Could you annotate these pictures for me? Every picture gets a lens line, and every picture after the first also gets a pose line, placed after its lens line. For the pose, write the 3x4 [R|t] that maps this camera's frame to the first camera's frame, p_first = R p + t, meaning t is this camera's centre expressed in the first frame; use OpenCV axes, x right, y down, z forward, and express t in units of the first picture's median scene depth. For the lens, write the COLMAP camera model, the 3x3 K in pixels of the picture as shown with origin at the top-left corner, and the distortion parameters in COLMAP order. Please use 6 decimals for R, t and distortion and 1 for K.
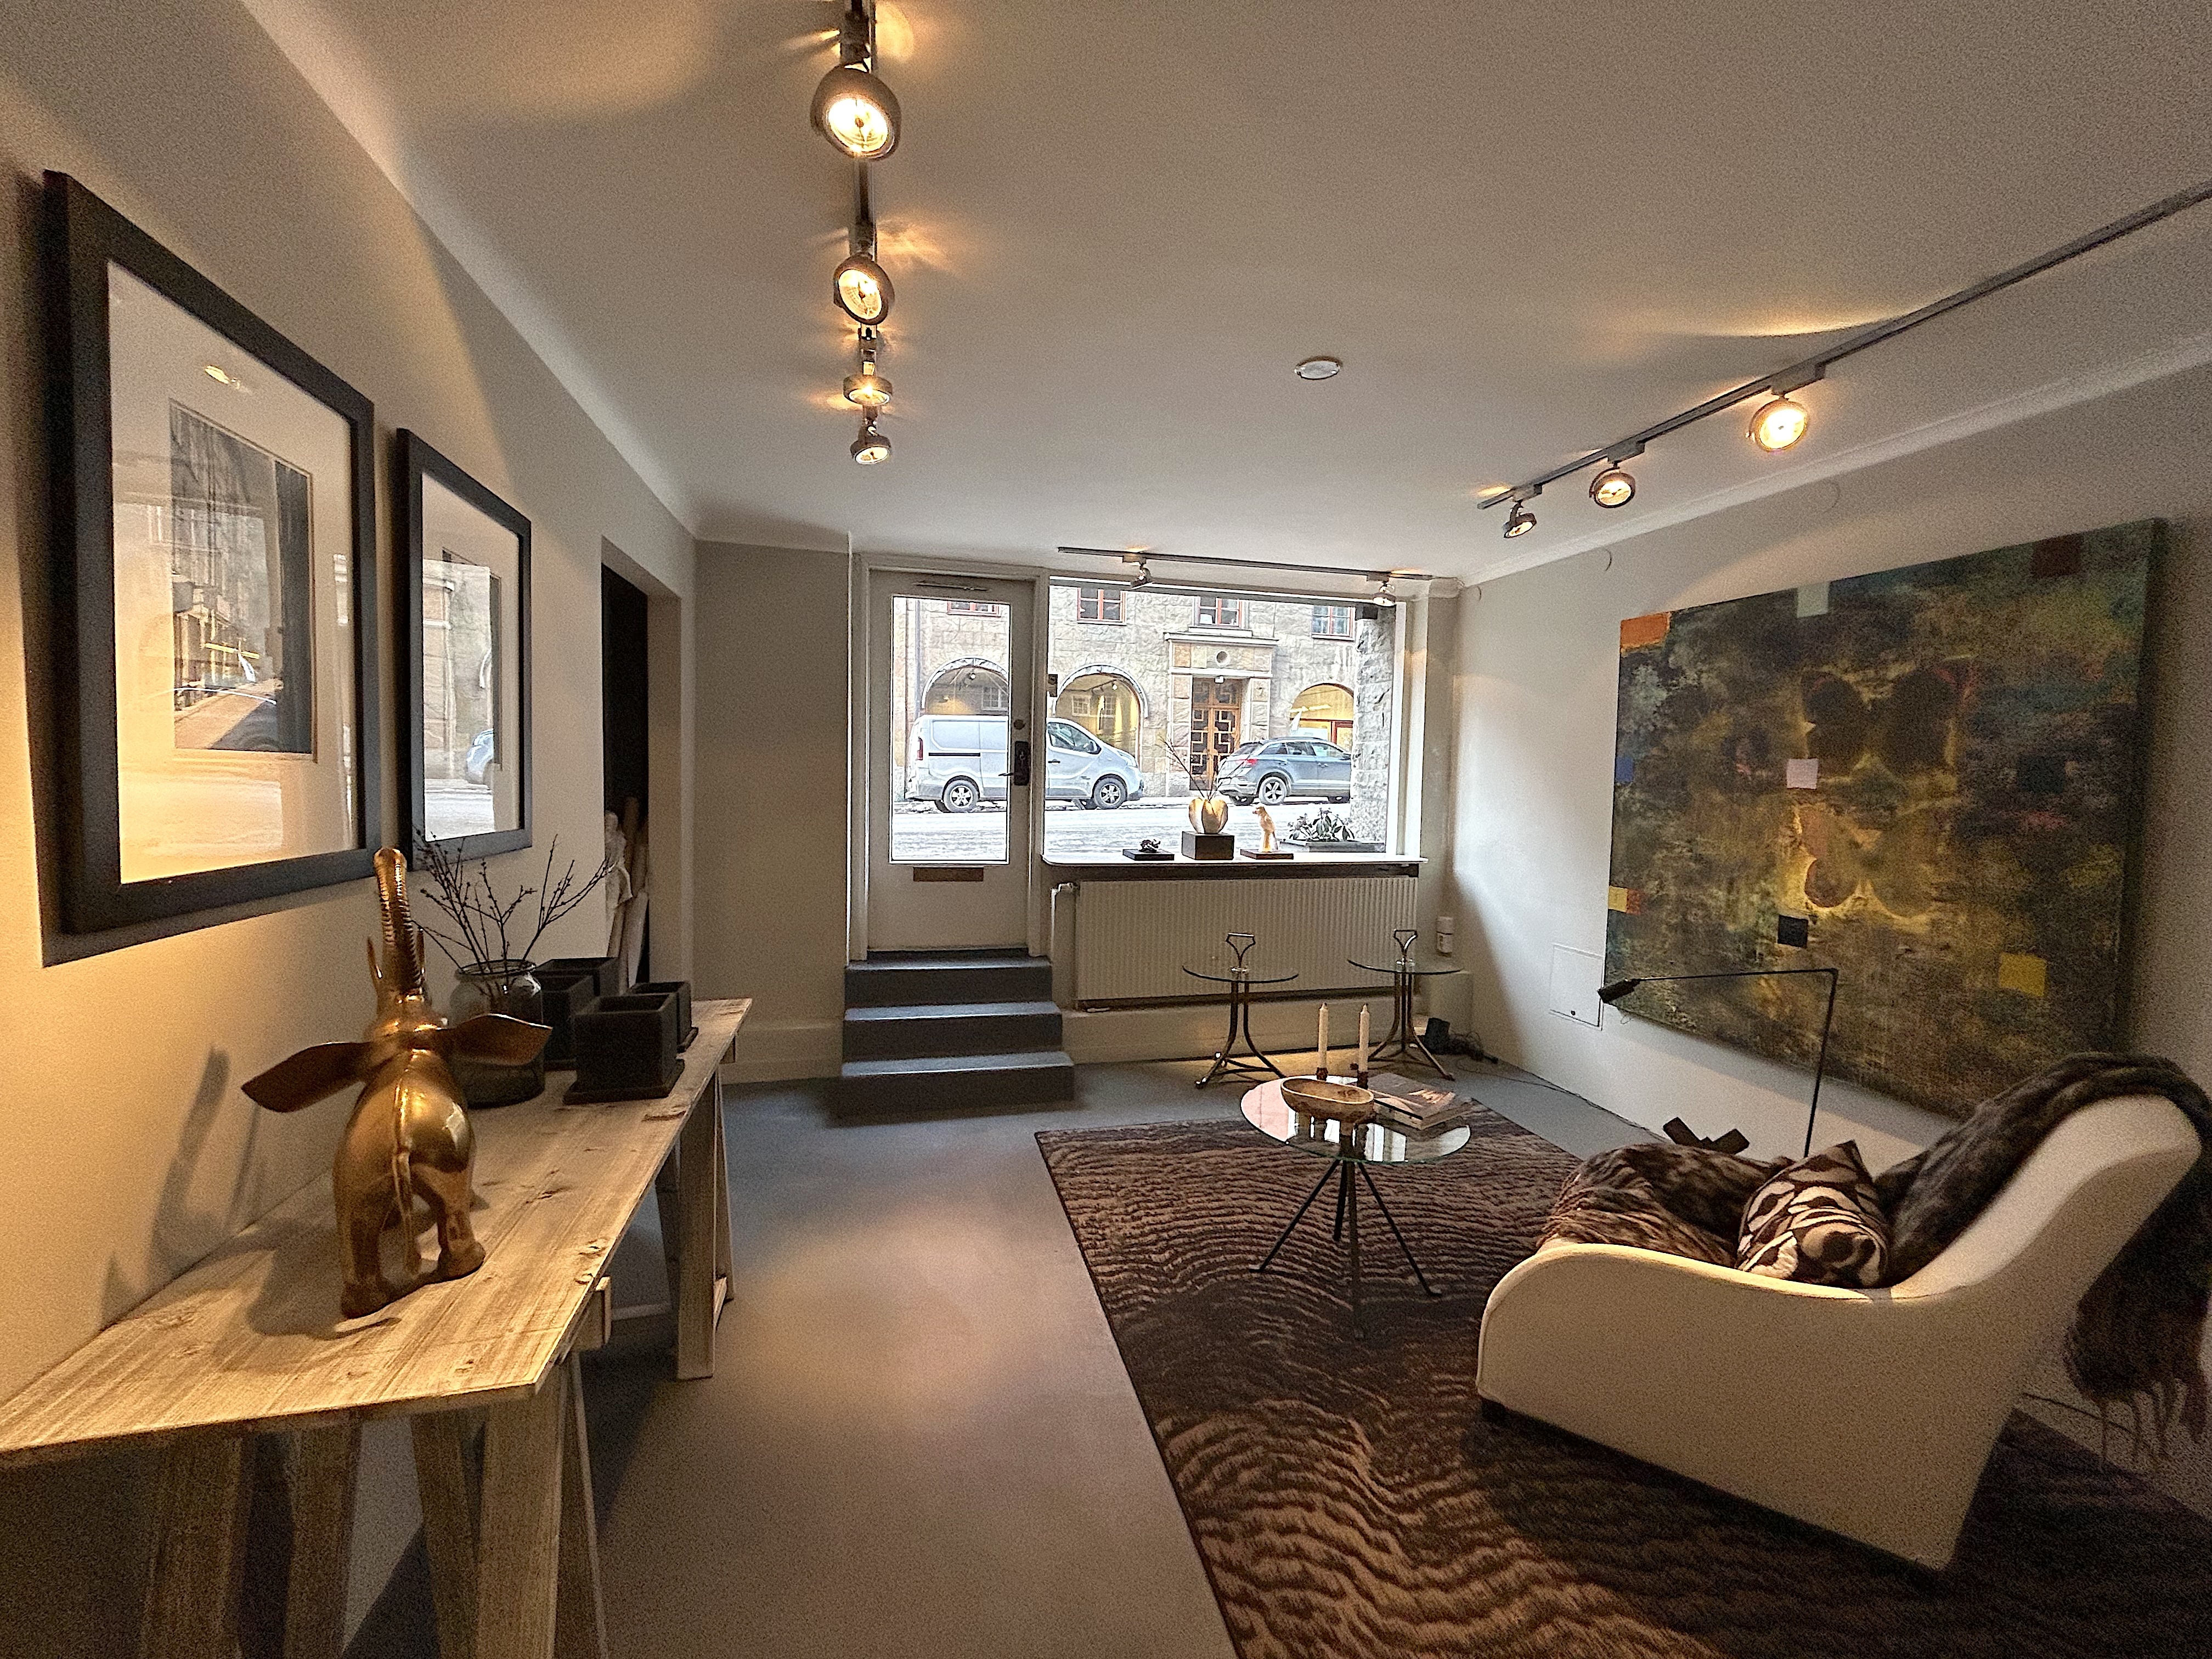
lens RADIAL K [[896.5, 0, 1104.2], [0, 896.5, 824.4], [0, 0, 1]] dist [-0.001116, -0.000683]
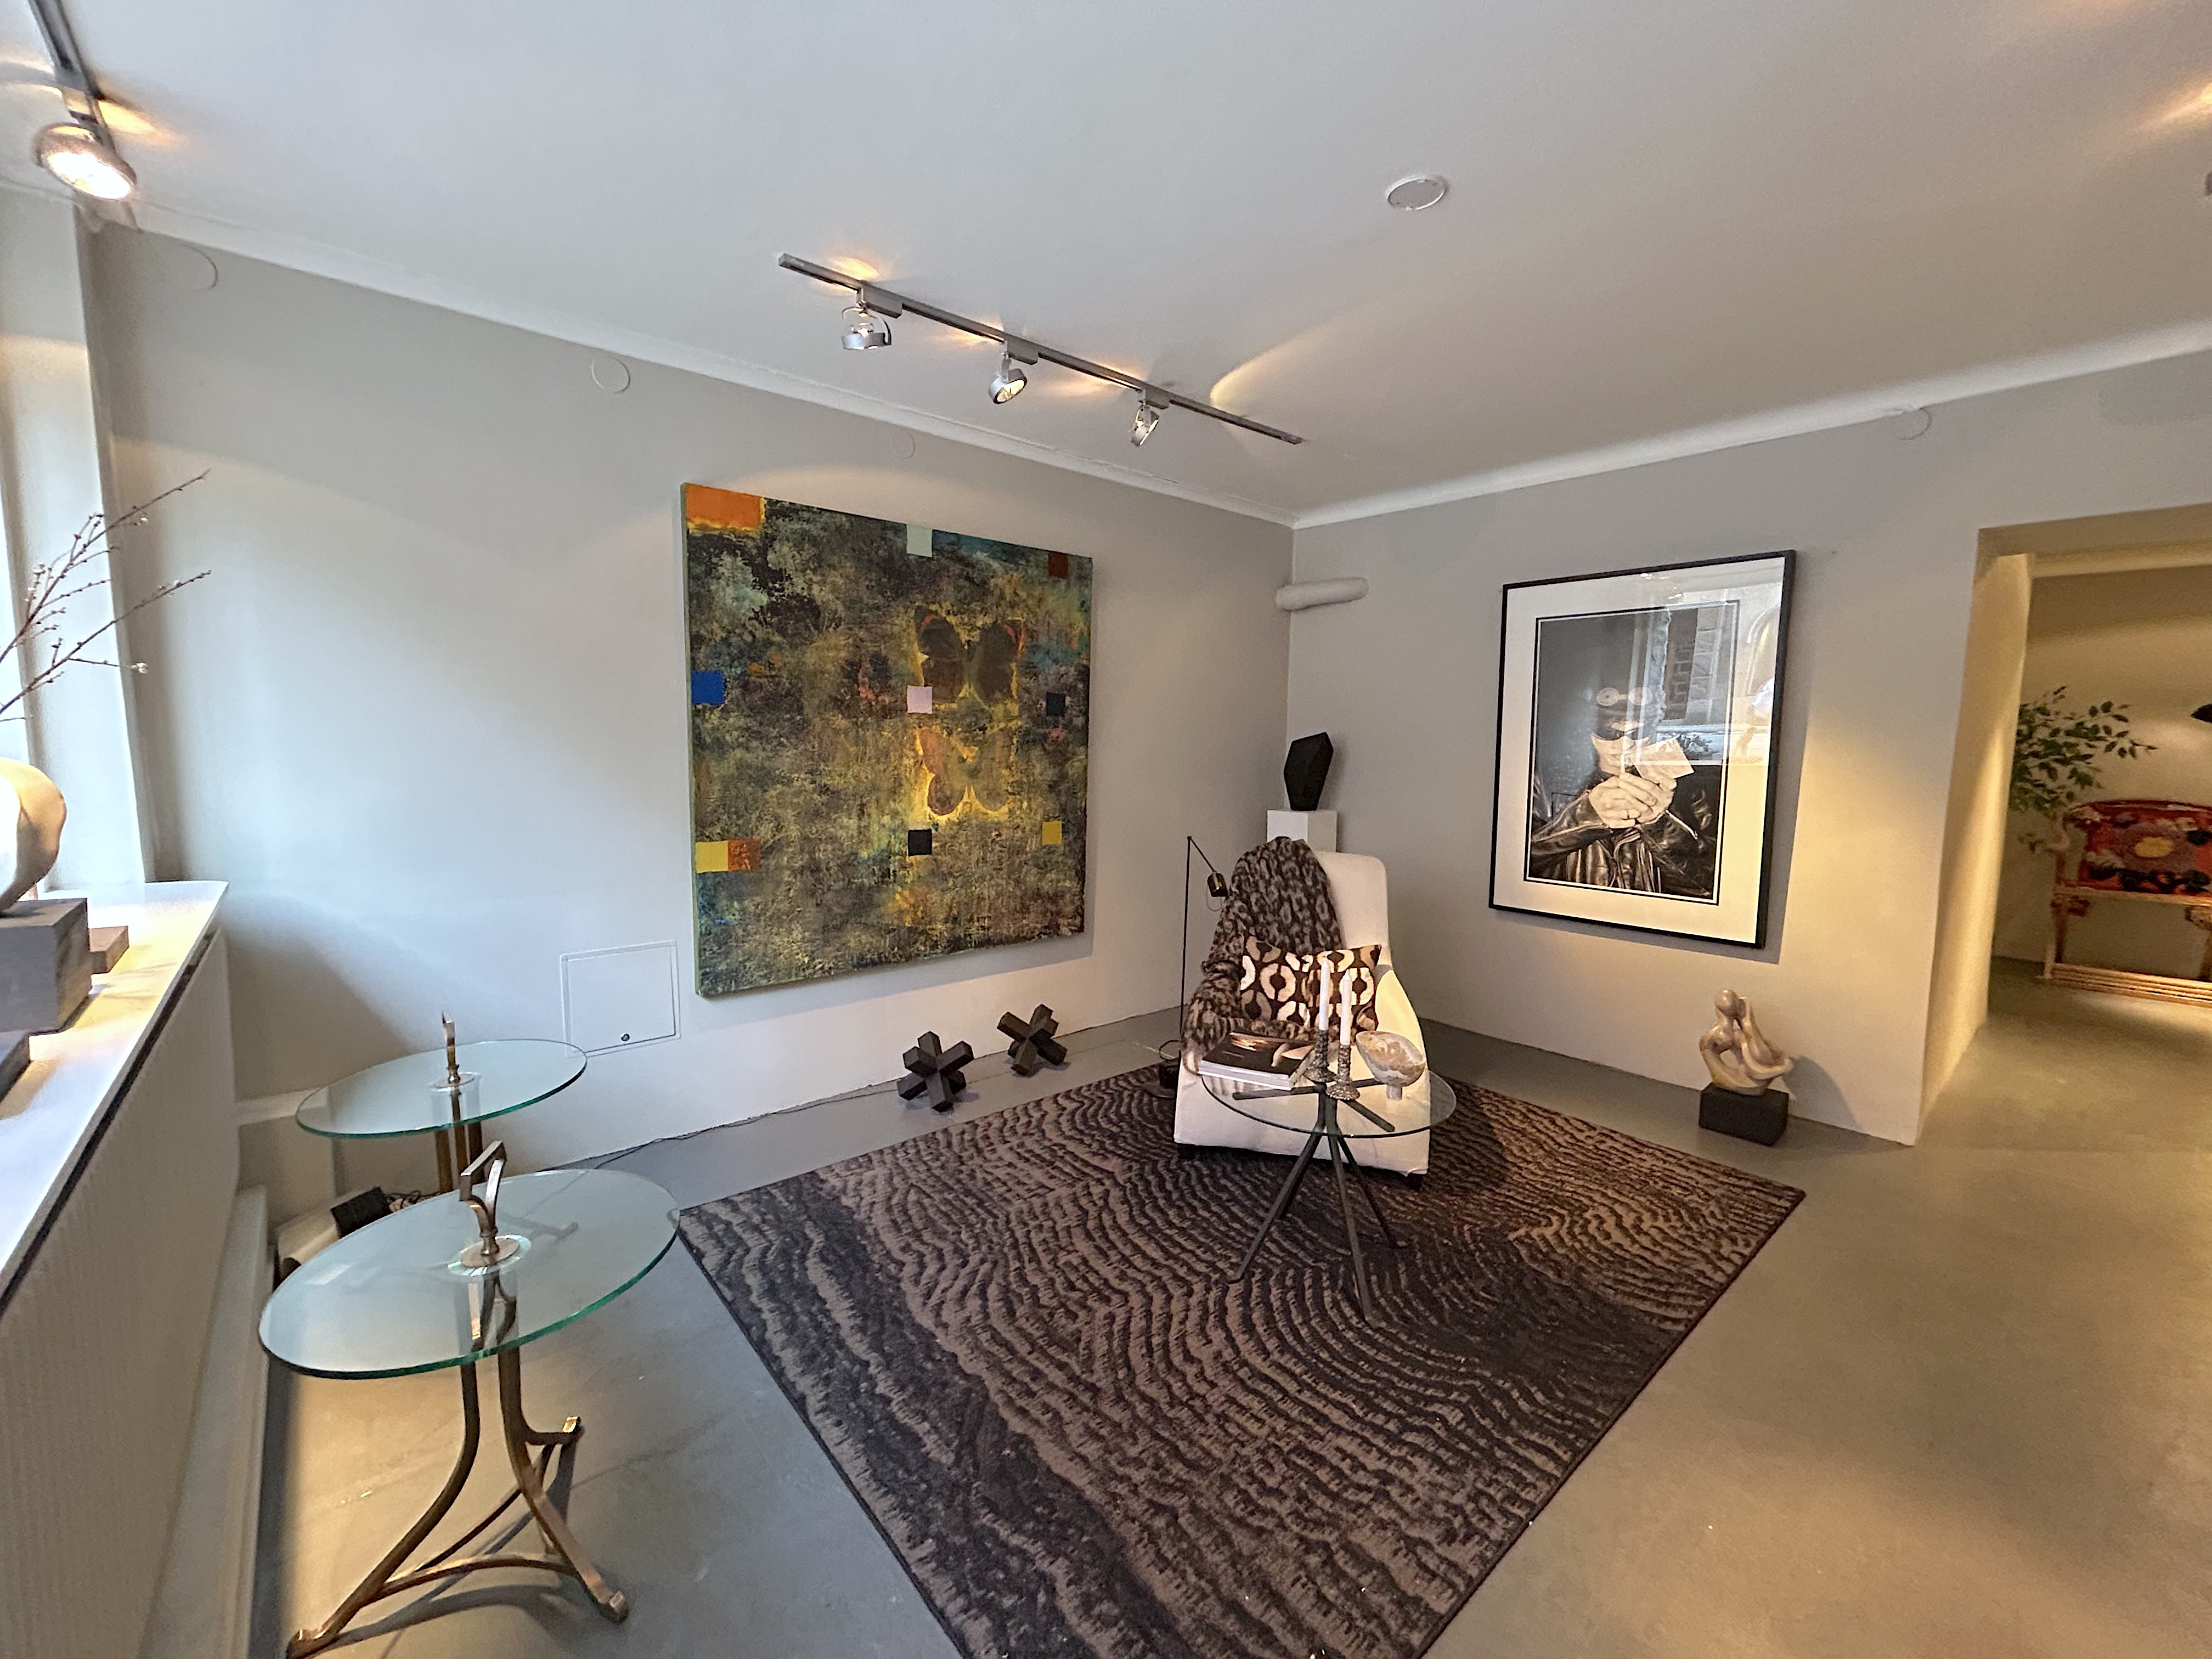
lens RADIAL K [[896.5, 0, 1104.2], [0, 896.5, 824.4], [0, 0, 1]] dist [-0.001116, -0.000683]
pose [[-0.448009, -0.115275, 0.886566, -0.346499], [0.031446, 0.989007, 0.144486, -0.060907], [-0.893476, 0.092609, -0.439459, 1.387590]]
